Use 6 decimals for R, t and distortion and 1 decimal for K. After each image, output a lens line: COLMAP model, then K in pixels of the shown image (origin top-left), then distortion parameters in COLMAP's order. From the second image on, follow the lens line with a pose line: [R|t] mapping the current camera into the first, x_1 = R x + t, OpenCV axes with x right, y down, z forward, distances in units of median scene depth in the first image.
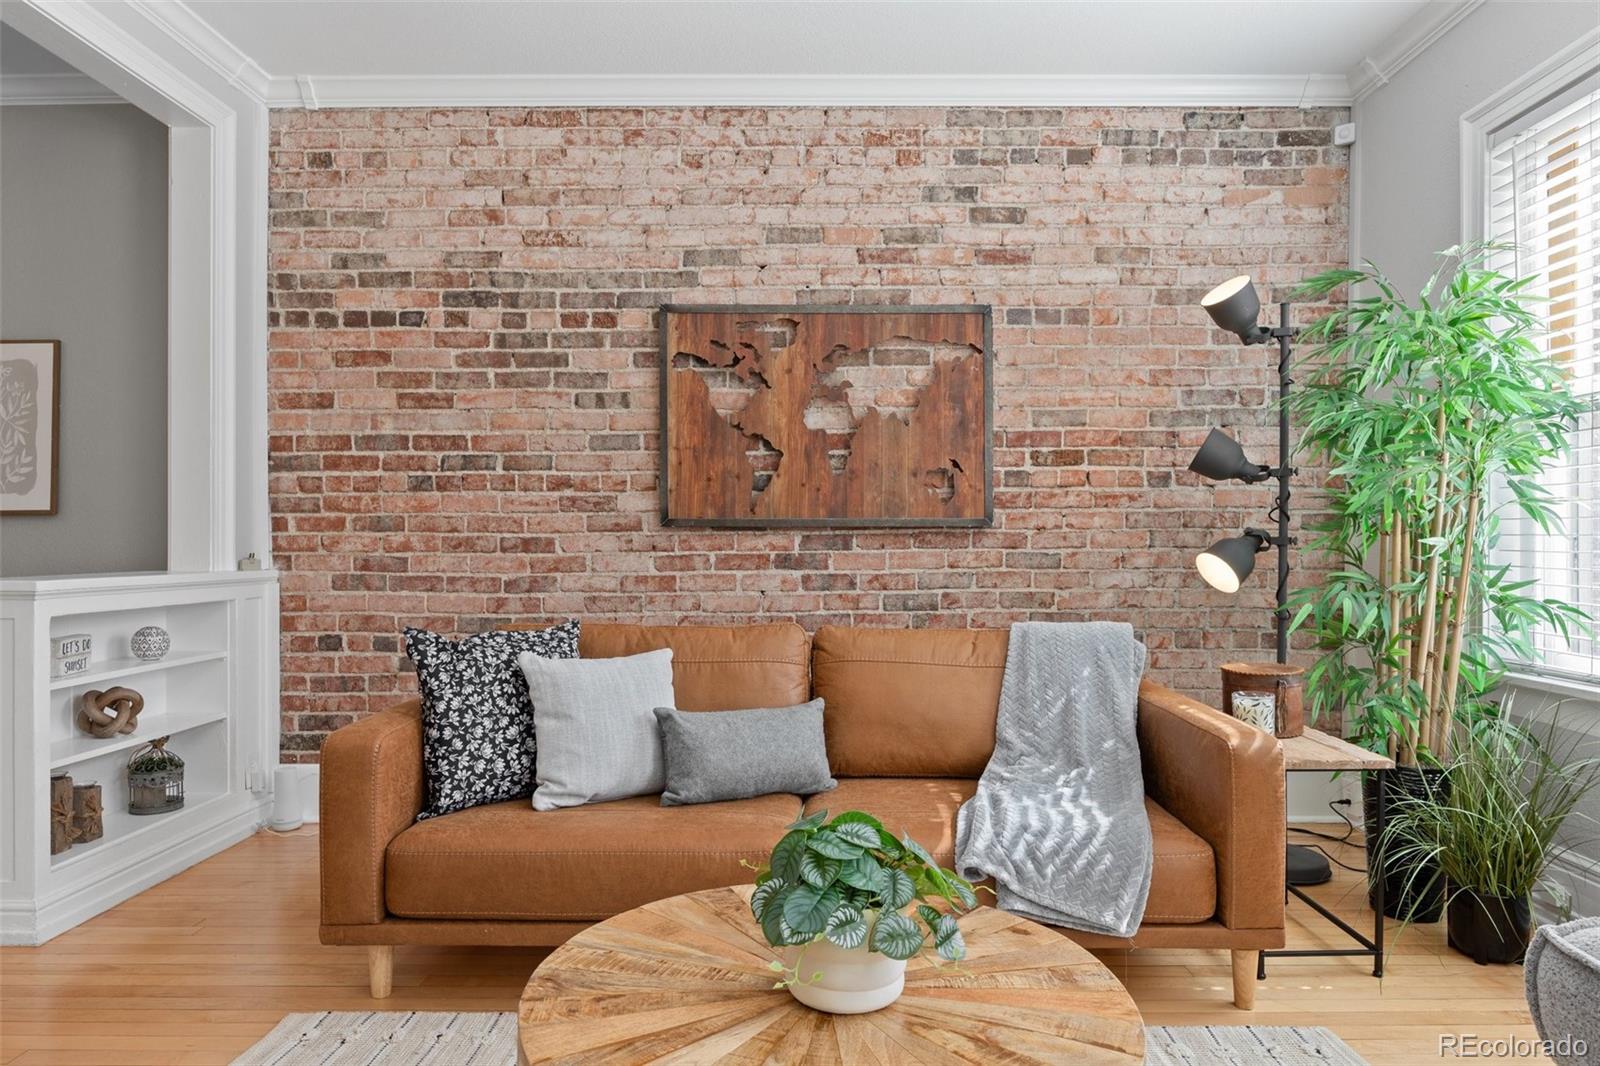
lens RADIAL K [[984.4, 0, 797.6], [0, 984.4, 542.3], [0, 0, 1]] dist [-0.009811, 0.004488]
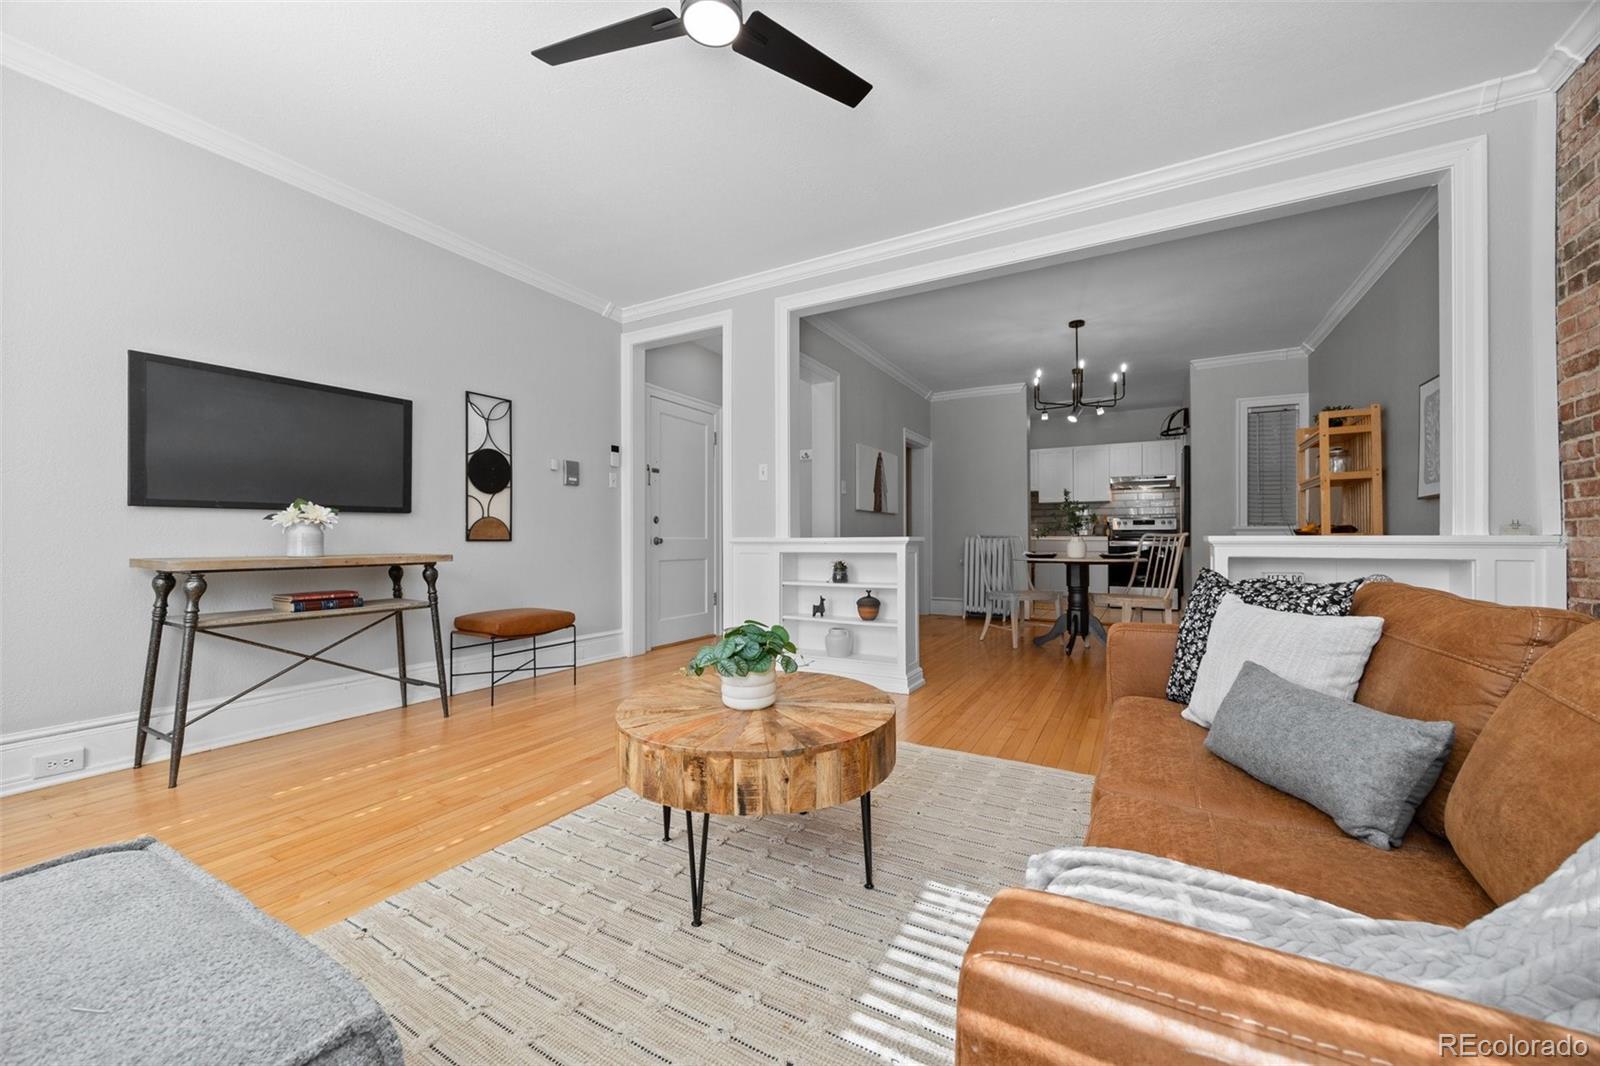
lens RADIAL K [[612.8, 0, 798.1], [0, 612.8, 534.5], [0, 0, 1]] dist [0.001188, -0.001647]
pose [[-0.490599, -0.005779, -0.871366, 0.414968], [0.000665, 0.999975, -0.007006, 0.030587], [0.871385, -0.004017, -0.490583, 0.615100]]
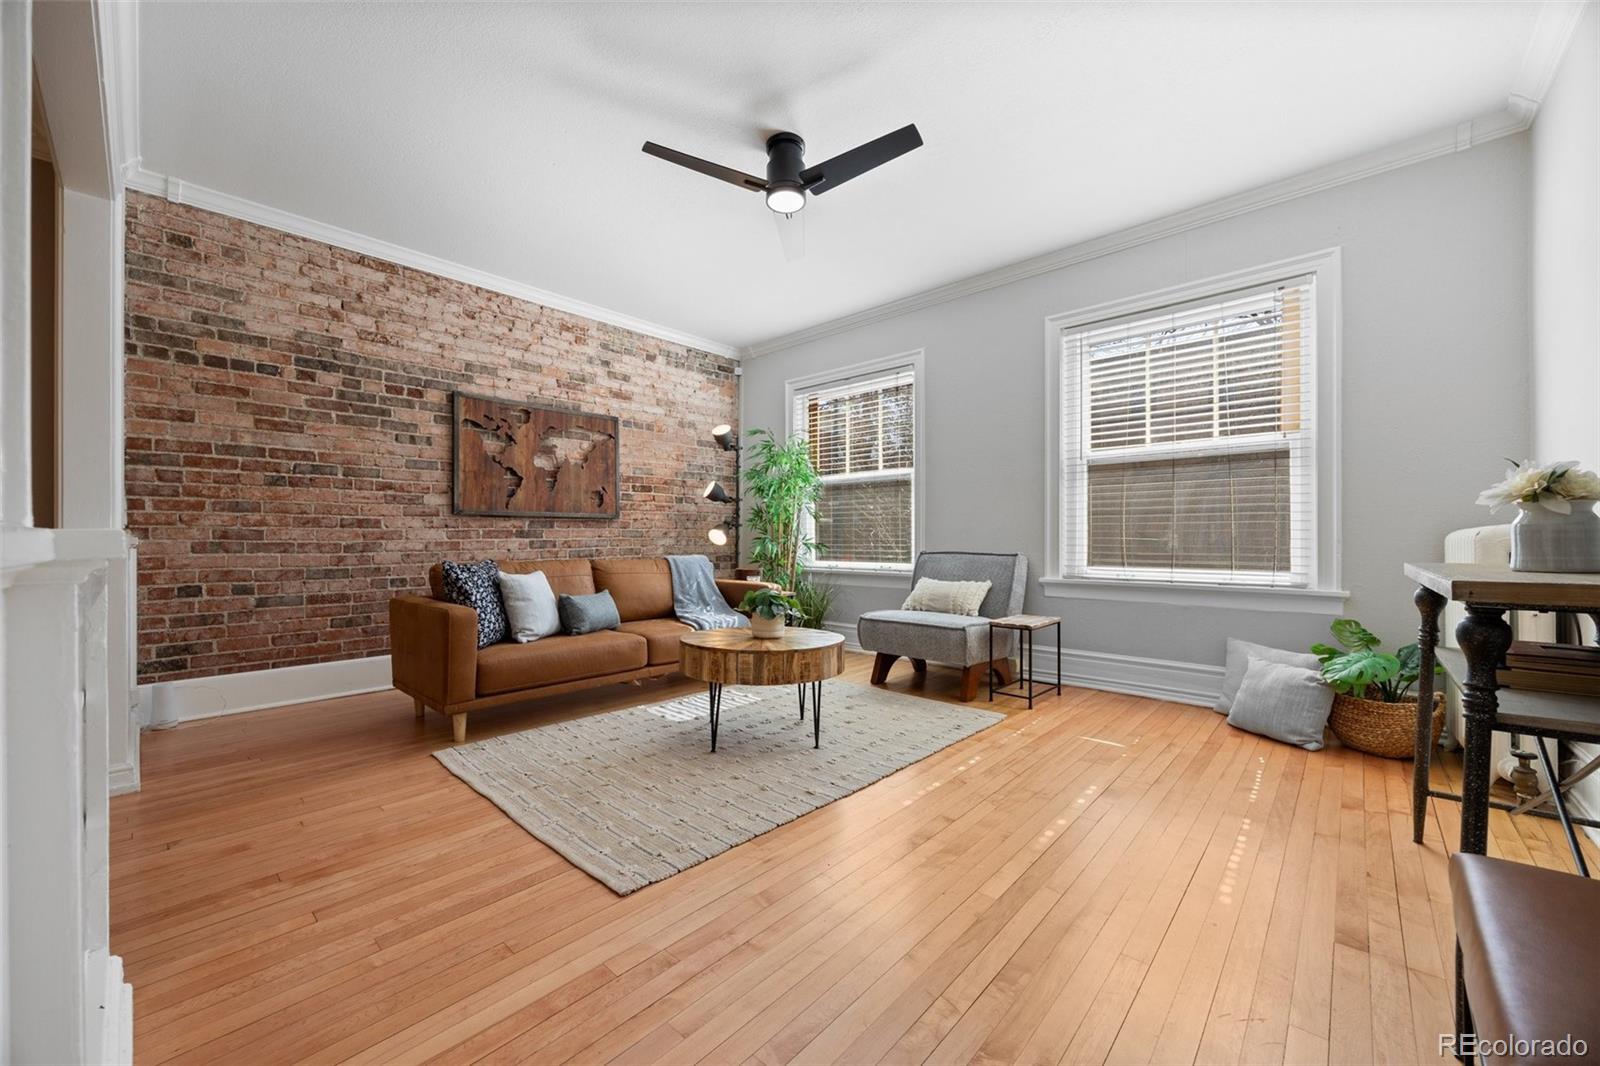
lens RADIAL K [[612.8, 0, 804.3], [0, 612.8, 535.2], [0, 0, 1]] dist [0.001188, -0.001647]
pose [[0.669167, 0.002601, 0.743108, -0.537448], [0.002071, 0.999983, -0.005364, 0.029649], [-0.743110, 0.005128, 0.669150, -0.221112]]
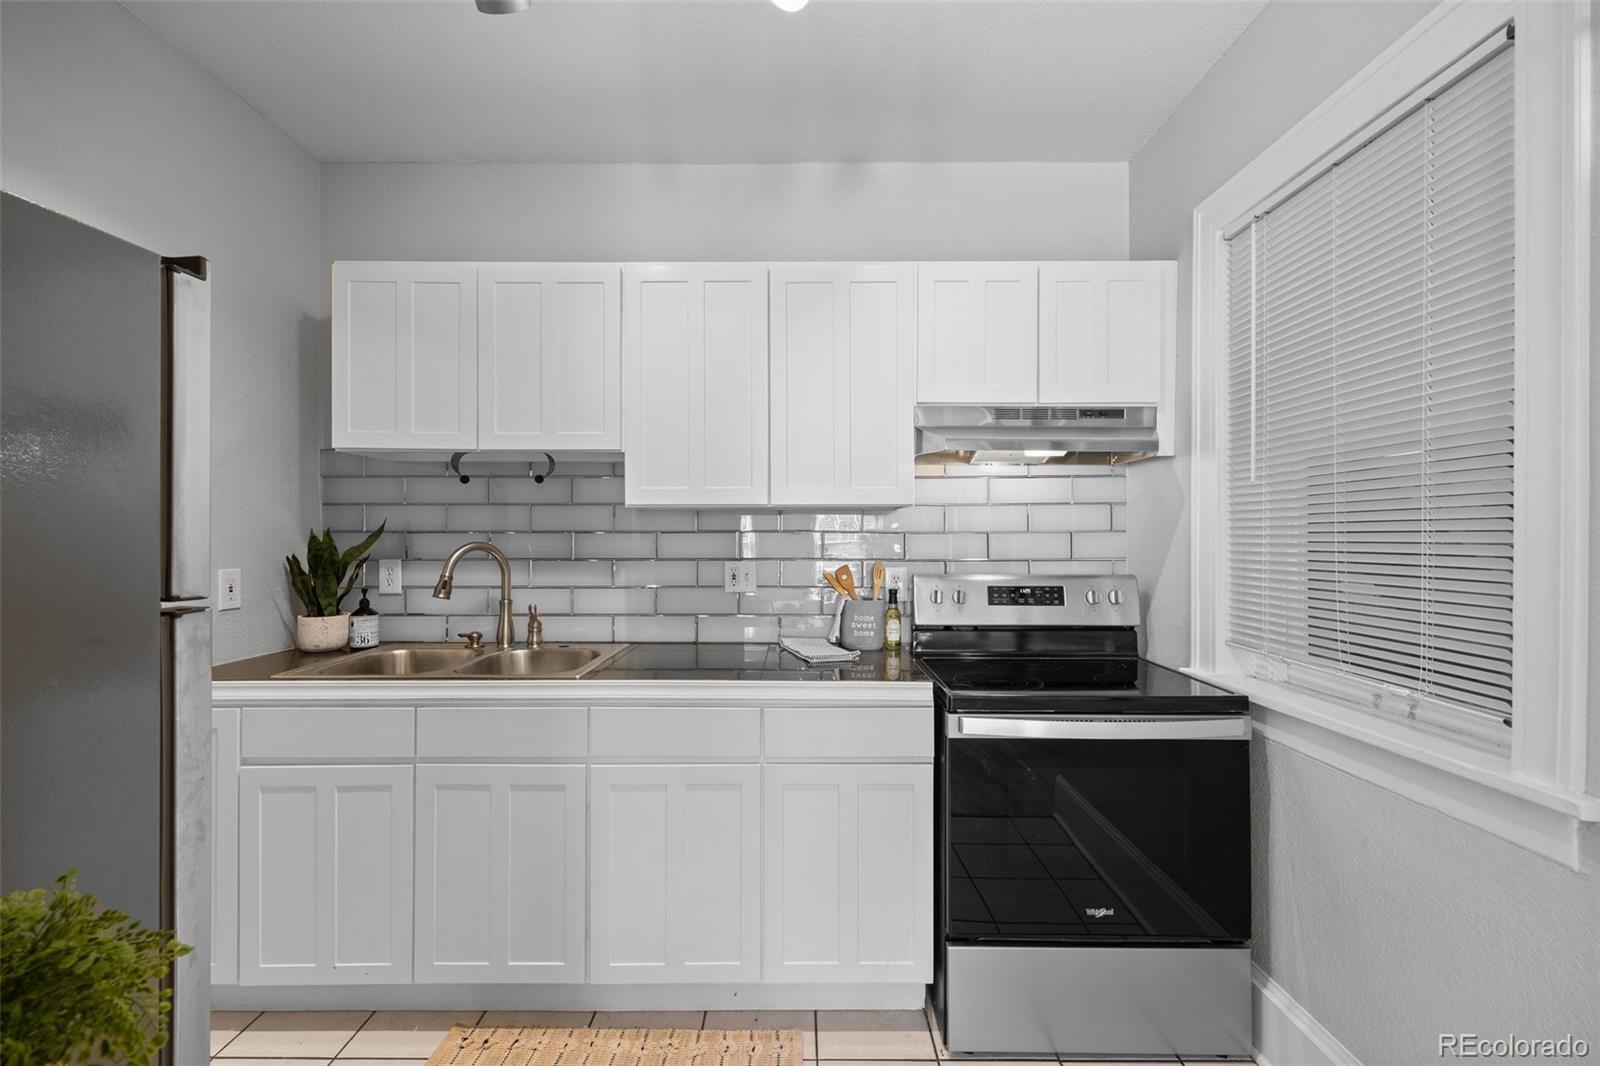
lens RADIAL K [[665.5, 0, 800.8], [0, 665.5, 535.7], [0, 0, 1]] dist [-0.001626, 0.000611]
pose [[0.013573, -0.002132, -0.999906, -1.589432], [0.000559, 0.999998, -0.002125, -0.083453], [0.999908, -0.000530, 0.013574, 0.399864]]
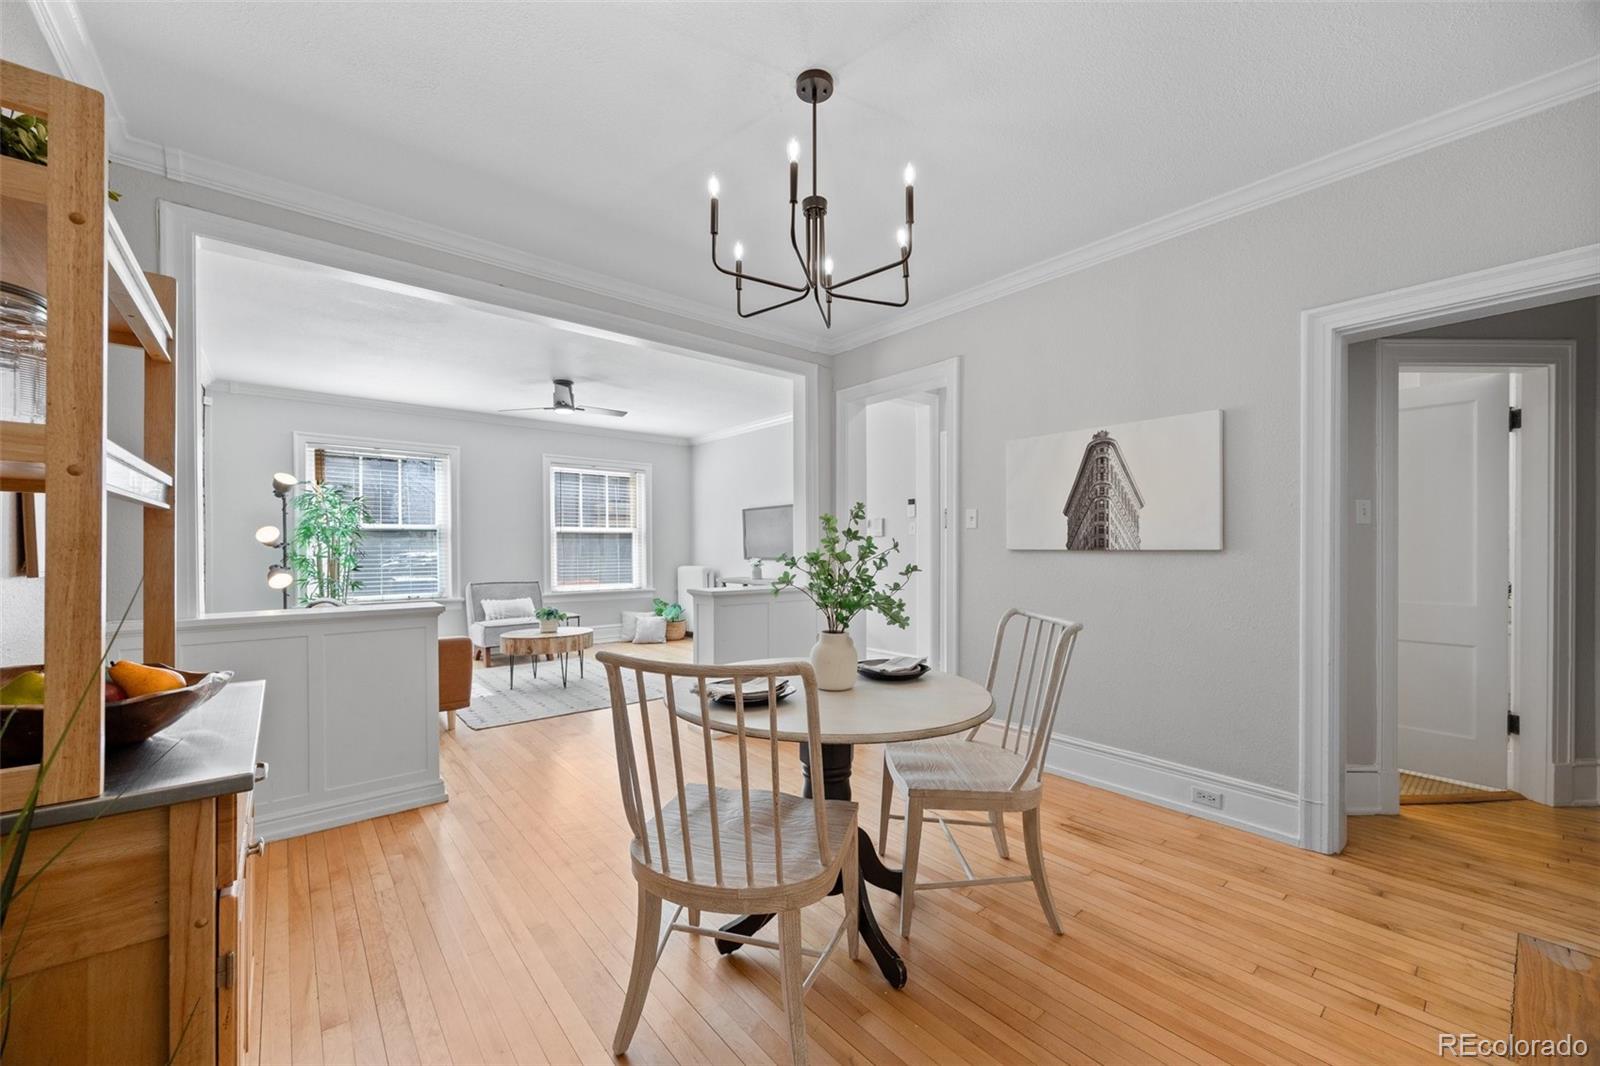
lens RADIAL K [[612.8, 0, 796.9], [0, 612.8, 551.5], [0, 0, 1]] dist [0.001188, -0.001647]
pose [[-0.643937, -0.002631, 0.765074, -1.521661], [0.003287, 0.999975, 0.006205, -0.047339], [-0.765072, 0.006510, -0.643912, 0.849110]]
